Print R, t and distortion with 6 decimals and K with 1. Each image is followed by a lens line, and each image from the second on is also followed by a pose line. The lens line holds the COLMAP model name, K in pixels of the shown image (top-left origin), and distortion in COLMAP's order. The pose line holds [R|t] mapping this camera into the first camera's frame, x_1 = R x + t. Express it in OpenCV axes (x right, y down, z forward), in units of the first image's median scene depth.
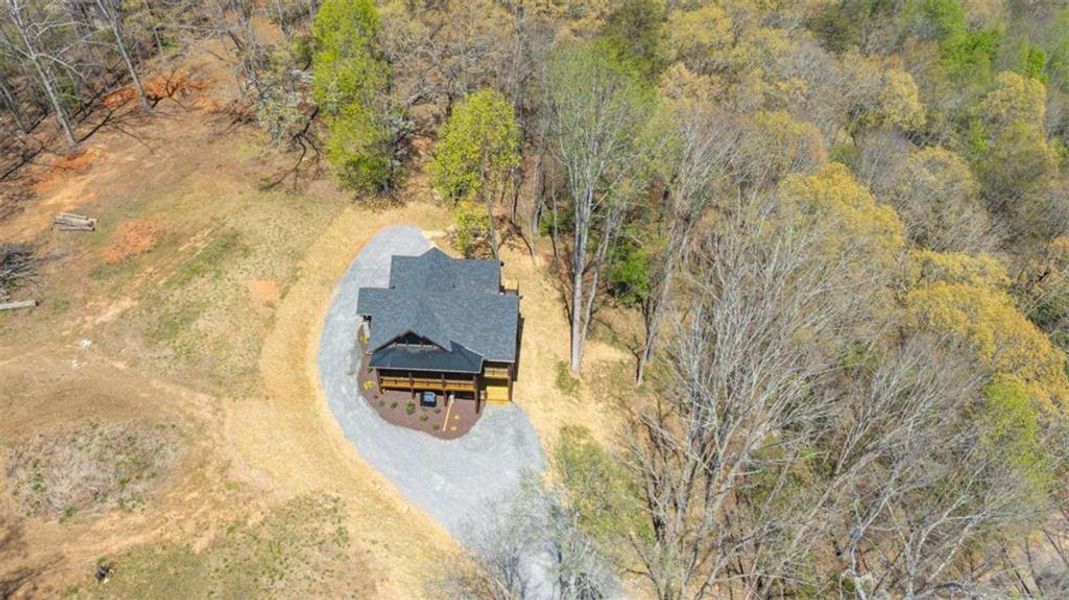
lens RADIAL K [[733.7, 0, 527.3], [0, 733.7, 304.0], [0, 0, 1]] dist [-0.001507, -0.009236]
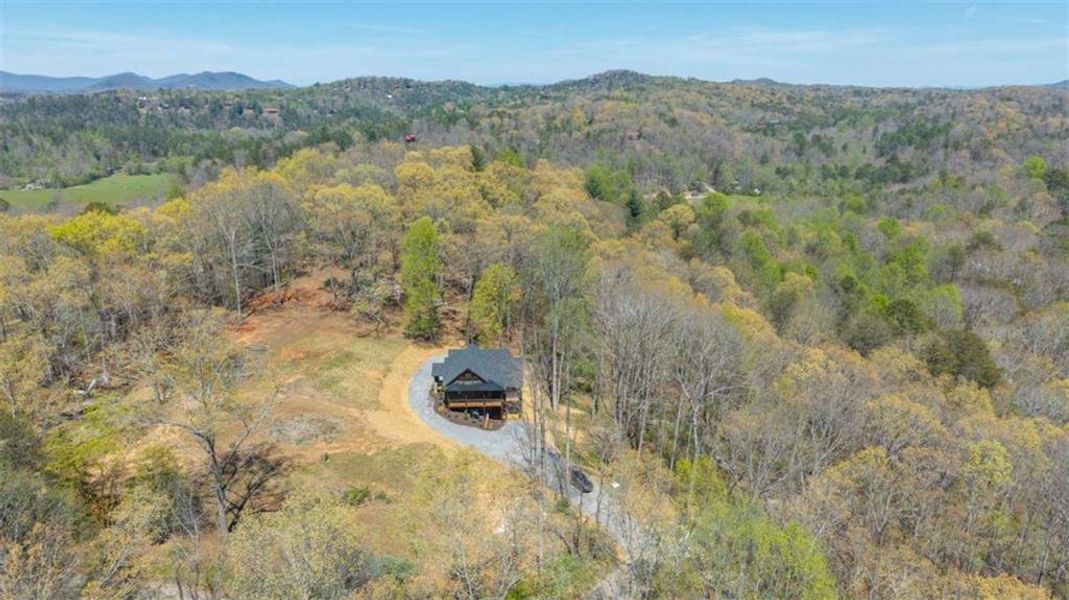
lens RADIAL K [[733.7, 0, 535.8], [0, 733.7, 296.9], [0, 0, 1]] dist [-0.001507, -0.009236]
pose [[0.995441, -0.034580, 0.088891, -0.129089], [0.068790, 0.905860, -0.417954, 0.591678], [-0.066070, 0.422164, 0.904109, -0.699767]]
